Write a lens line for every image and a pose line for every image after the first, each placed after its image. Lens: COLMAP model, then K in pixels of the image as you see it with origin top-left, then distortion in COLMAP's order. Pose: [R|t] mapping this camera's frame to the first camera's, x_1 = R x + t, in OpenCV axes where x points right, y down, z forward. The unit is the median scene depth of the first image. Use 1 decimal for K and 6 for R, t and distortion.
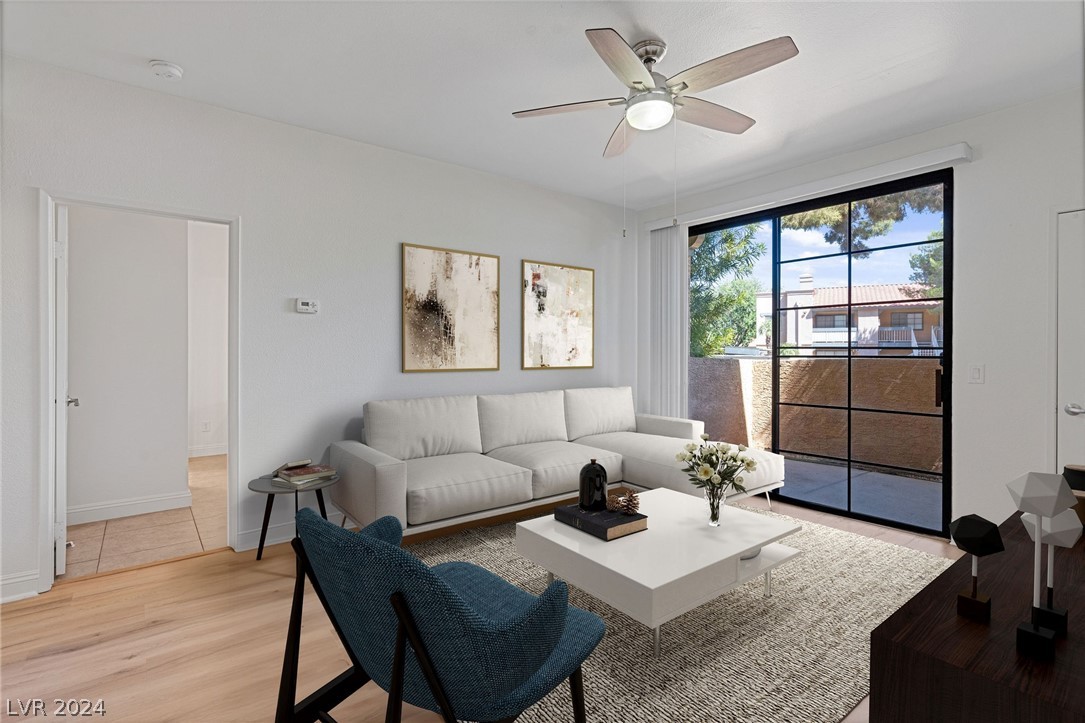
lens RADIAL K [[513.6, 0, 549.8], [0, 513.6, 359.8], [0, 0, 1]] dist [0.005554, -0.000289]
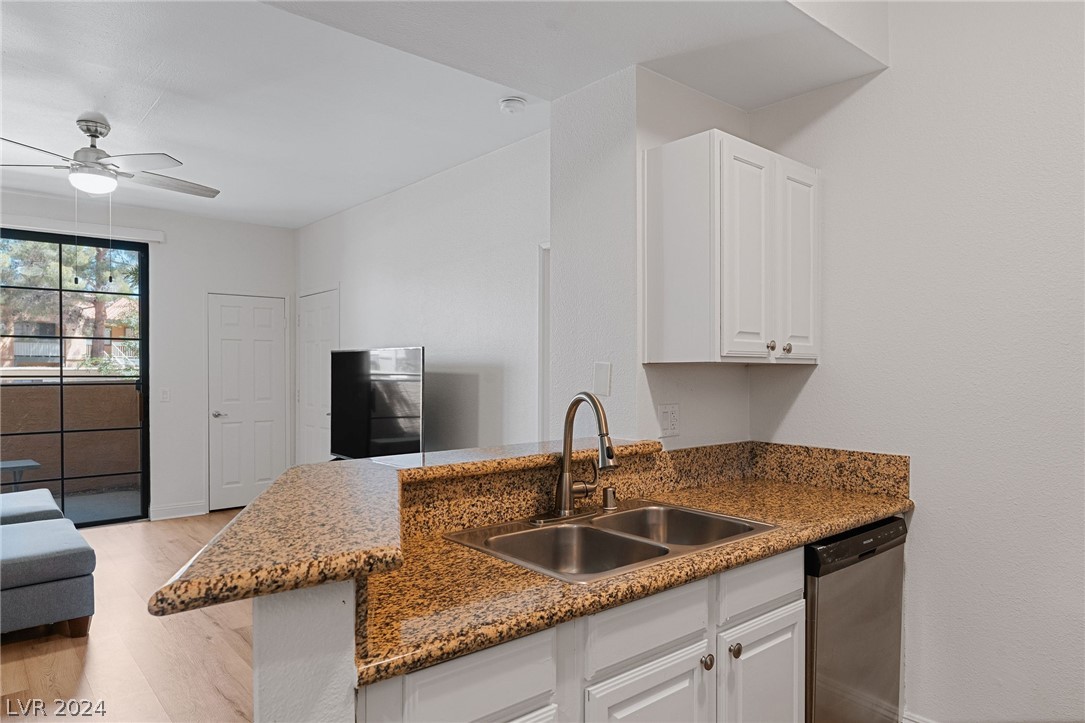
lens RADIAL K [[670.7, 0, 517.1], [0, 670.7, 385.1], [0, 0, 1]] dist [-0.002638, 0.001252]
pose [[0.000644, -0.012497, 0.999922, -0.840605], [0.010607, 0.999866, 0.012490, -0.011937], [-0.999944, 0.010598, 0.000777, 0.022556]]
